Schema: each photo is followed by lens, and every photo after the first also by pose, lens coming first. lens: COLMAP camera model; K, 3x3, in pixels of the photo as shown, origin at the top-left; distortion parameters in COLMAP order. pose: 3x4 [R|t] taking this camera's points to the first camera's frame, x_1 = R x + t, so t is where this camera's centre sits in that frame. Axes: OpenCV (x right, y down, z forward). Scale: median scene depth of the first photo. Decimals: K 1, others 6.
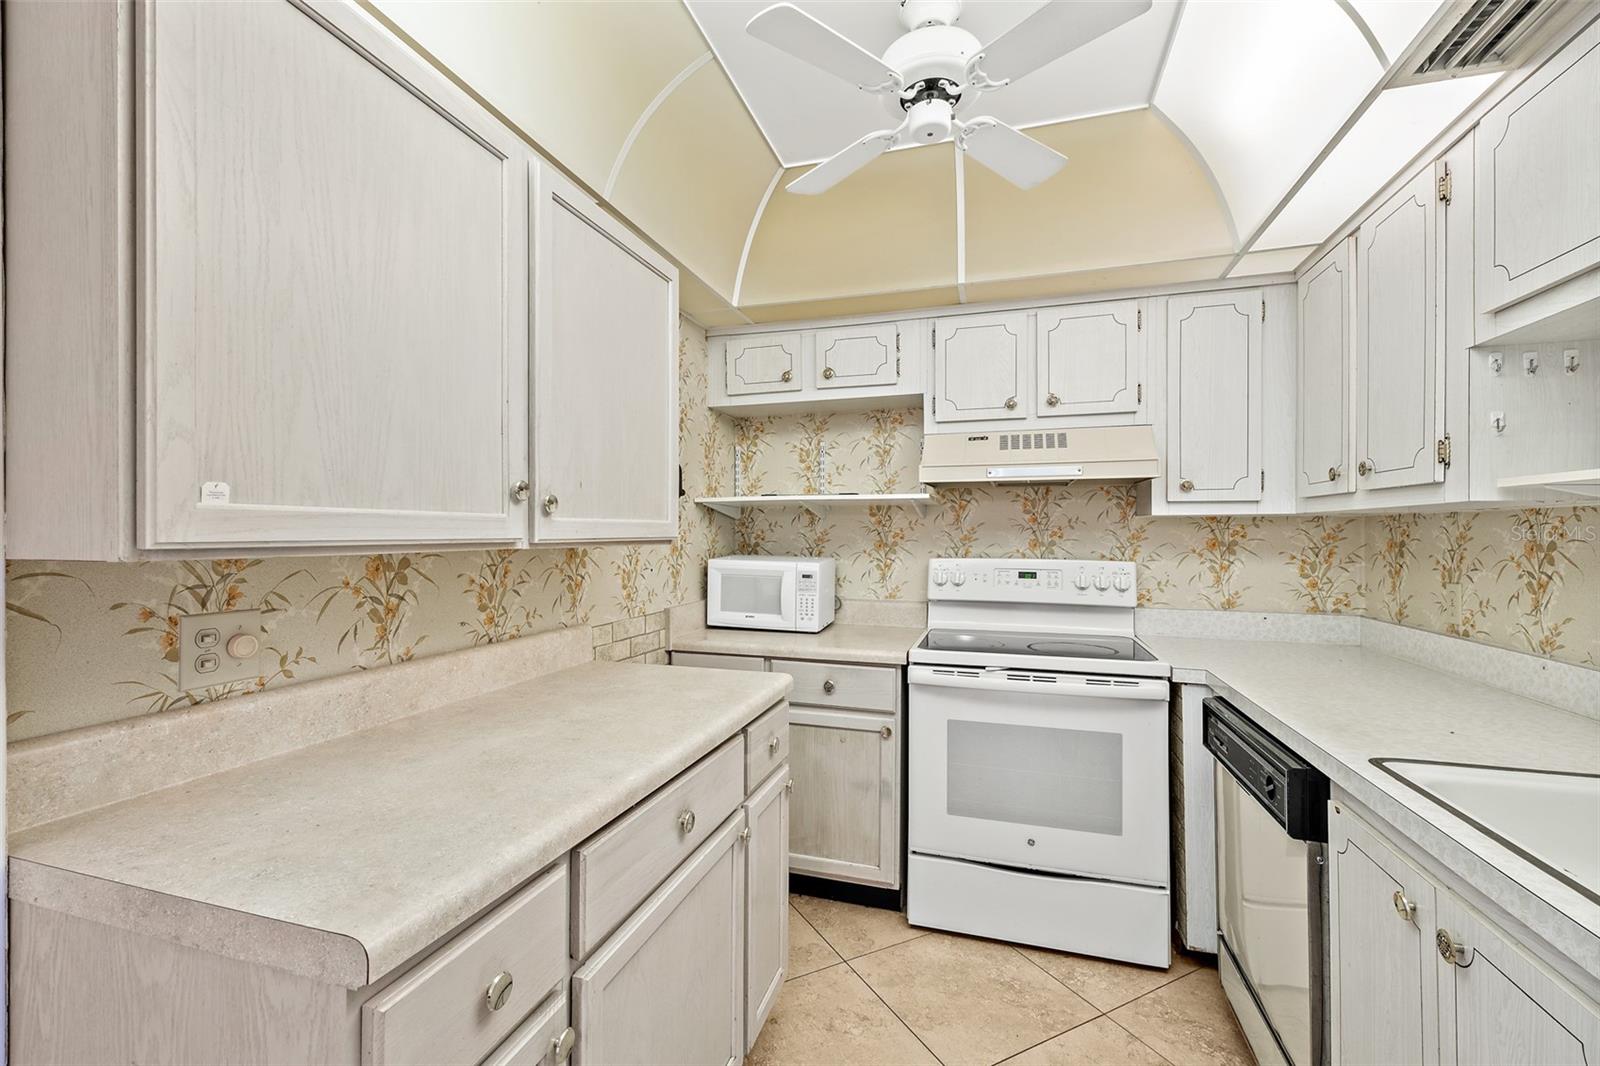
lens RADIAL K [[678.0, 0, 795.1], [0, 678.0, 532.4], [0, 0, 1]] dist [0.001973, 0.001183]
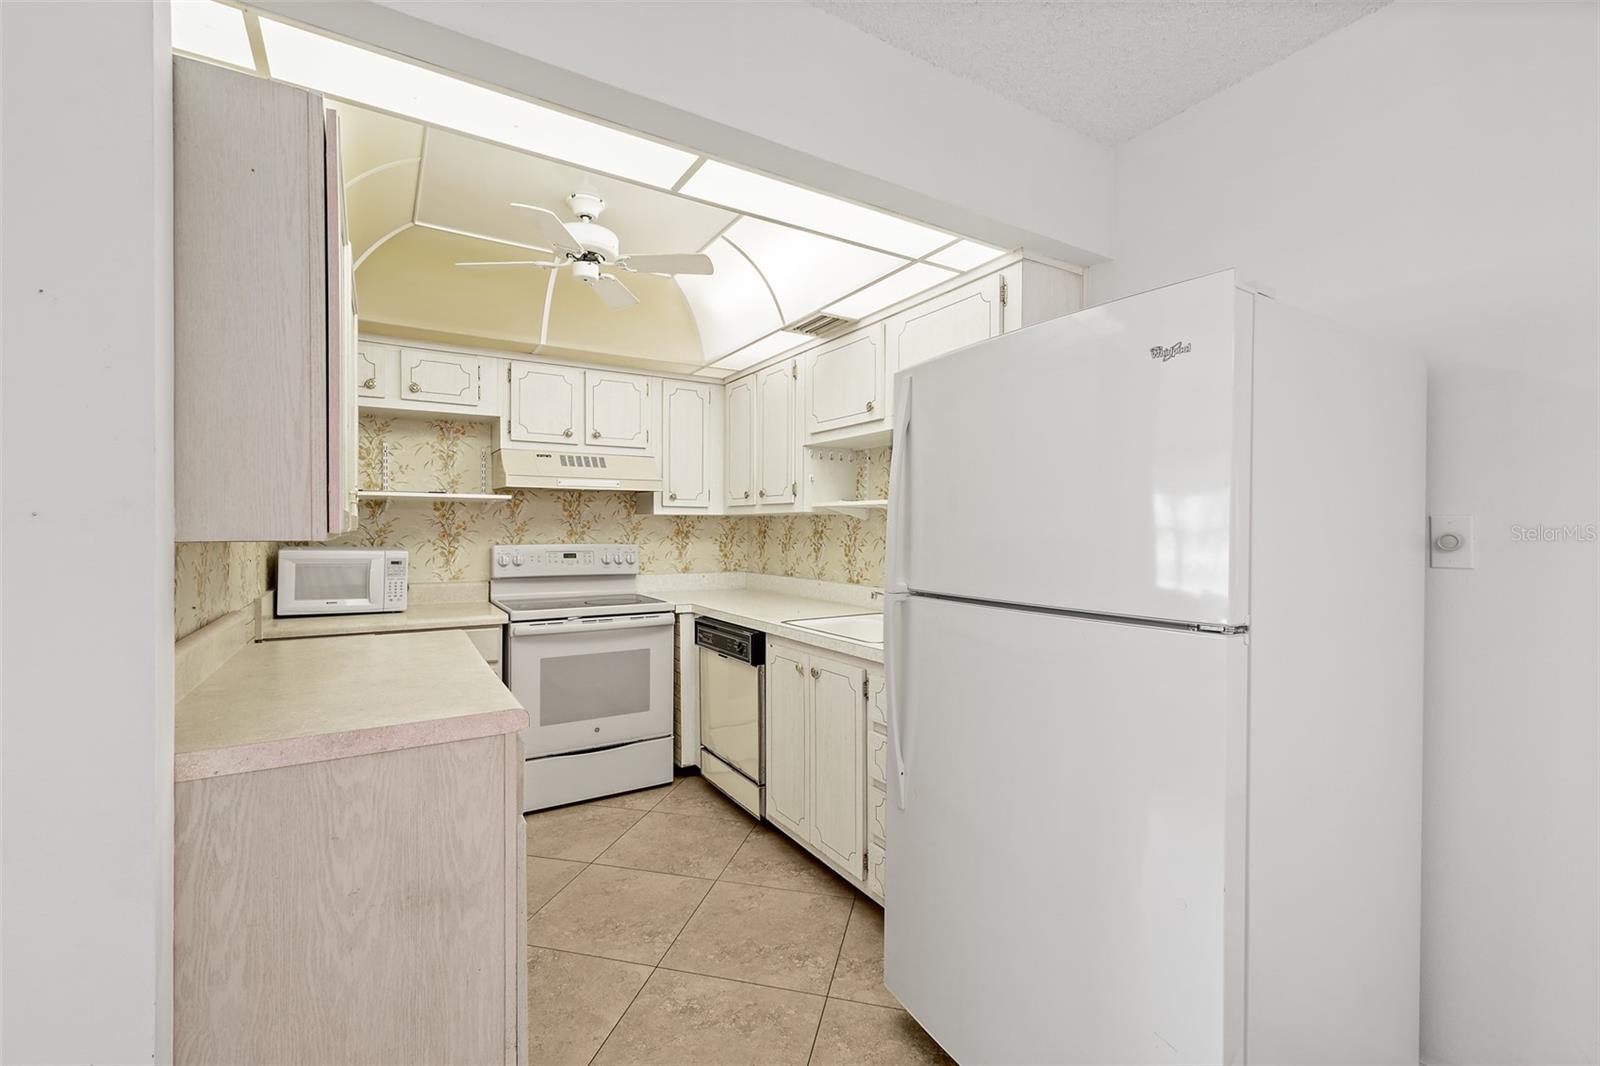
lens RADIAL K [[678.0, 0, 795.1], [0, 678.0, 532.4], [0, 0, 1]] dist [0.001973, 0.001183]
pose [[0.656727, -0.005736, 0.754107, -0.464374], [-0.002617, 0.999948, 0.009885, 0.000492], [-0.754124, -0.008465, 0.656678, -0.299928]]
